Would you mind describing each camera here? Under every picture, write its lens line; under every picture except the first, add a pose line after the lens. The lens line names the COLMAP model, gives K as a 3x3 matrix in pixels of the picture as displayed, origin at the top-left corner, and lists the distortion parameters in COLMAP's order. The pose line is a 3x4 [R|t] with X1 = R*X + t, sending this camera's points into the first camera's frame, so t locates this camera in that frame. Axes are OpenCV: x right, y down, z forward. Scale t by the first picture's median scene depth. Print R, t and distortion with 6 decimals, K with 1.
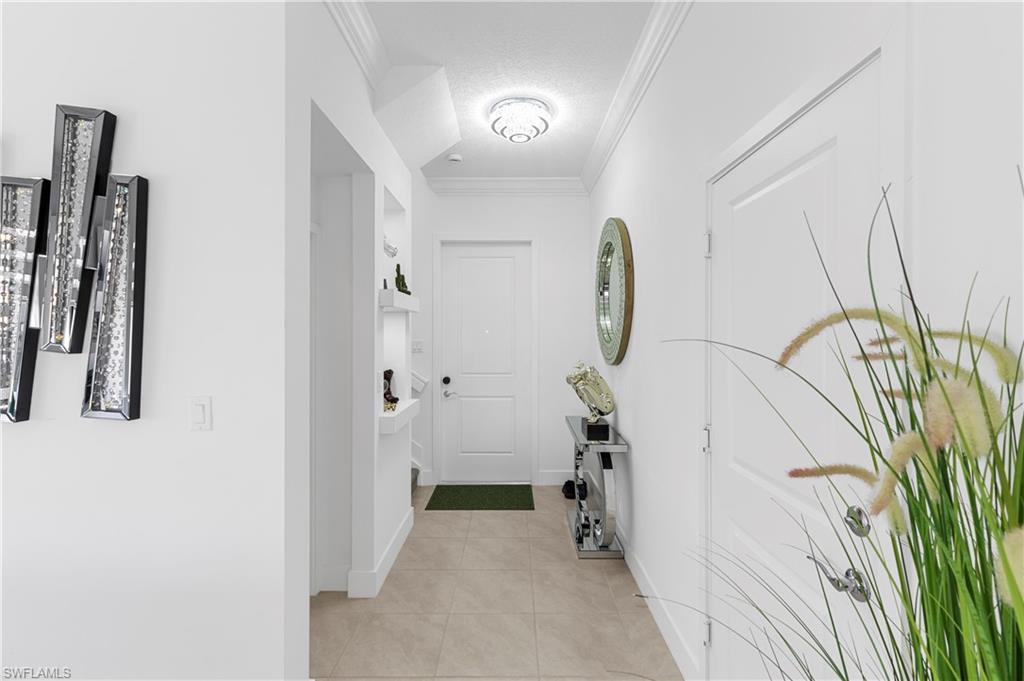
lens RADIAL K [[462.6, 0, 516.9], [0, 462.6, 334.7], [0, 0, 1]] dist [0.004755, -0.000537]
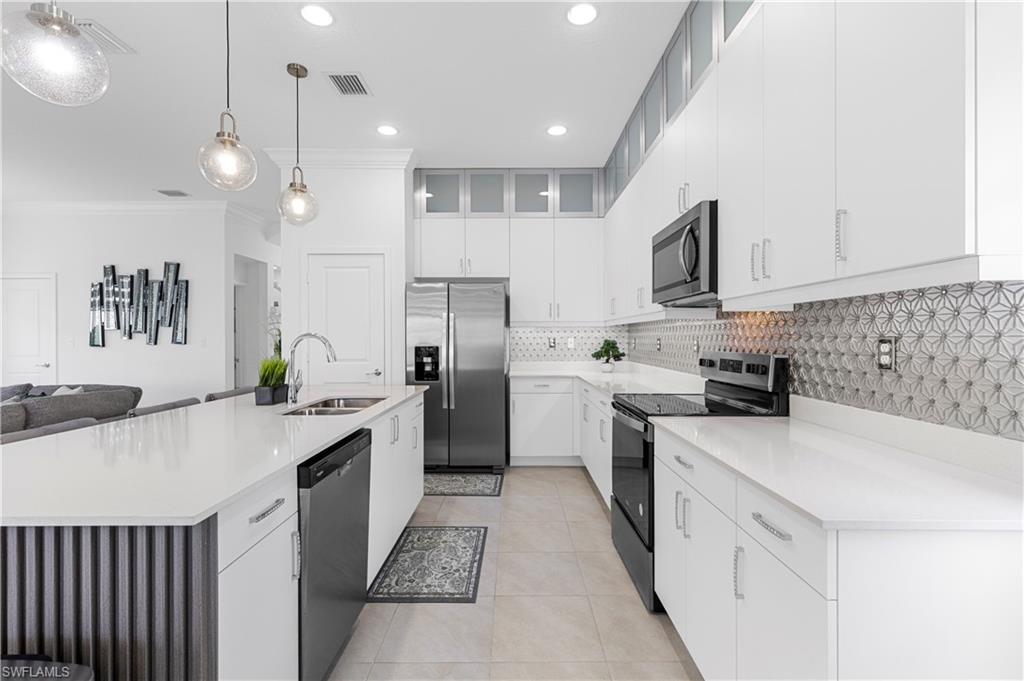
lens RADIAL K [[462.6, 0, 513.2], [0, 462.6, 338.9], [0, 0, 1]] dist [0.004755, -0.000537]
pose [[0.999961, -0.005026, -0.007318, 1.156341], [0.005067, 0.999972, 0.005595, 0.081665], [0.007290, -0.005632, 0.999958, -1.700806]]
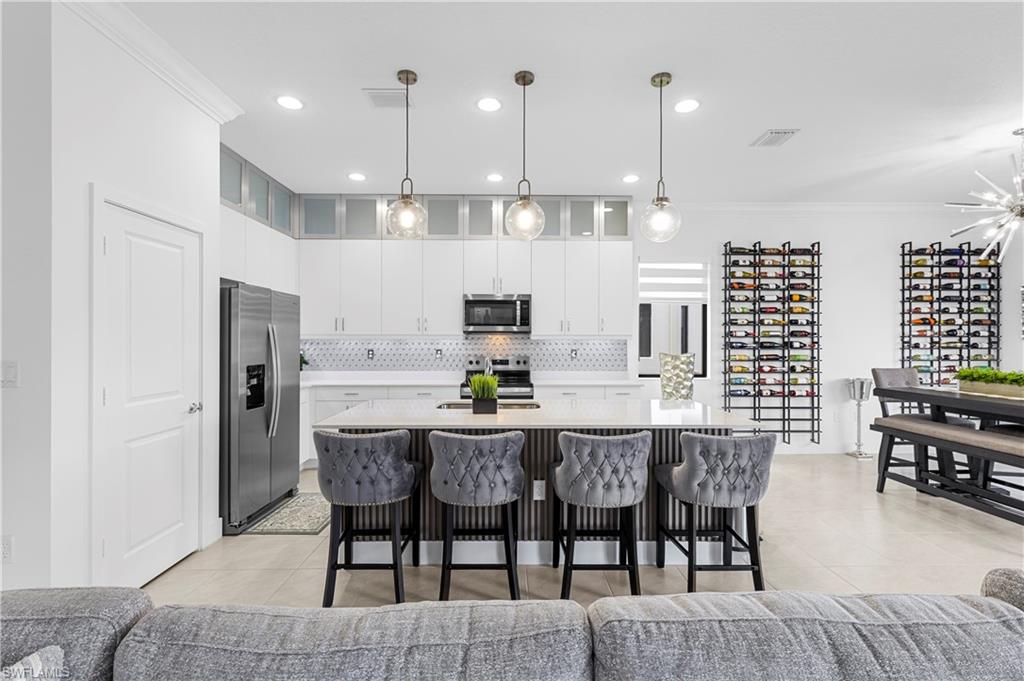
lens RADIAL K [[462.6, 0, 509.7], [0, 462.6, 338.2], [0, 0, 1]] dist [0.004755, -0.000537]
pose [[-0.009458, 0.001761, 0.999954, -0.503635], [-0.003870, 0.999991, -0.001798, 0.038934], [-0.999948, -0.003887, -0.009451, -0.774216]]
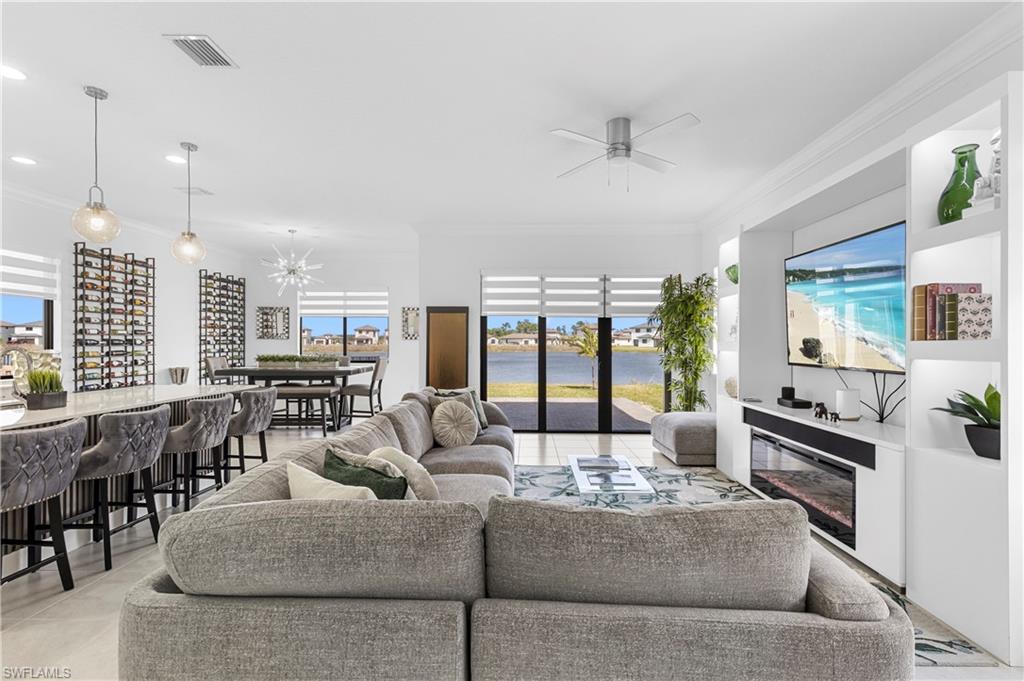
lens RADIAL K [[462.6, 0, 518.5], [0, 462.6, 344.4], [0, 0, 1]] dist [0.004755, -0.000537]
pose [[-0.999660, -0.003474, 0.025859, -0.526269], [-0.003395, 0.999989, 0.003089, 0.060849], [-0.025870, 0.003000, -0.999661, 0.359338]]
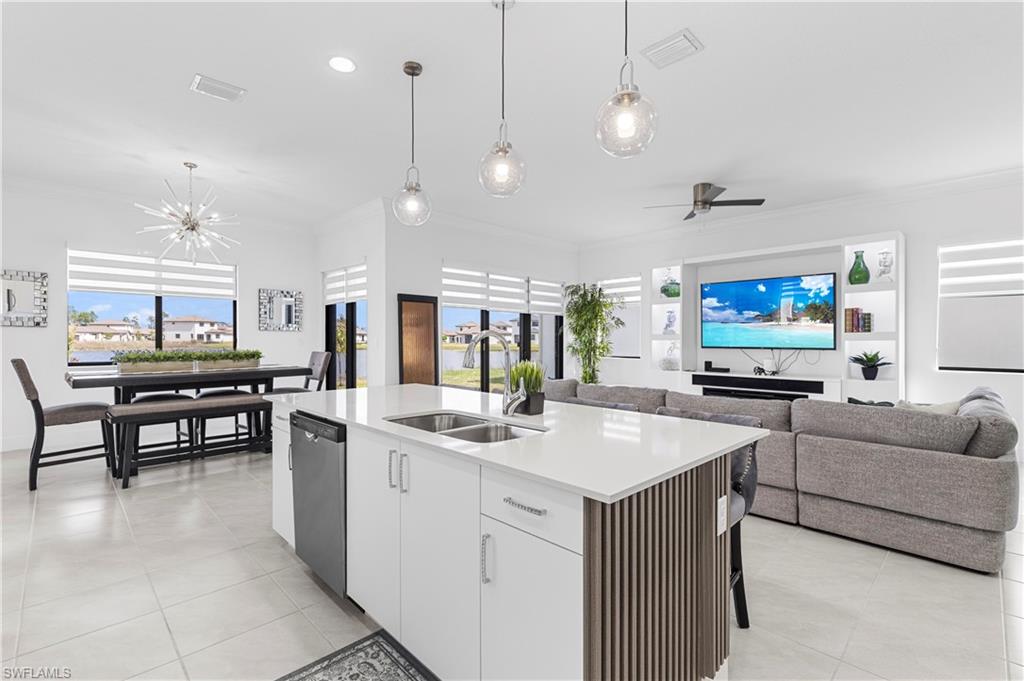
lens RADIAL K [[462.6, 0, 515.9], [0, 462.6, 342.8], [0, 0, 1]] dist [0.004755, -0.000537]
pose [[-0.709513, 0.003424, -0.704684, 1.245739], [-0.001846, 0.999976, 0.006718, 0.088165], [0.704690, 0.006067, -0.709489, -0.146942]]
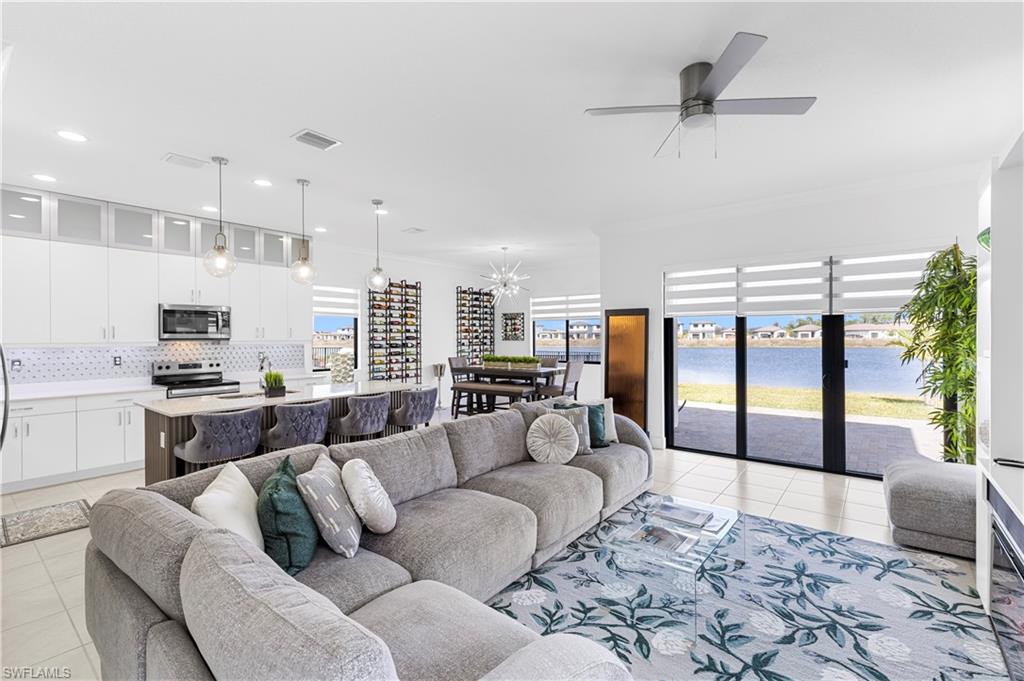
lens RADIAL K [[462.6, 0, 516.4], [0, 462.6, 337.6], [0, 0, 1]] dist [0.004755, -0.000537]
pose [[-0.780393, 0.001128, 0.625288, -1.121222], [0.003175, 0.999993, 0.002158, 0.002602], [-0.625281, 0.003669, -0.780391, 0.045249]]
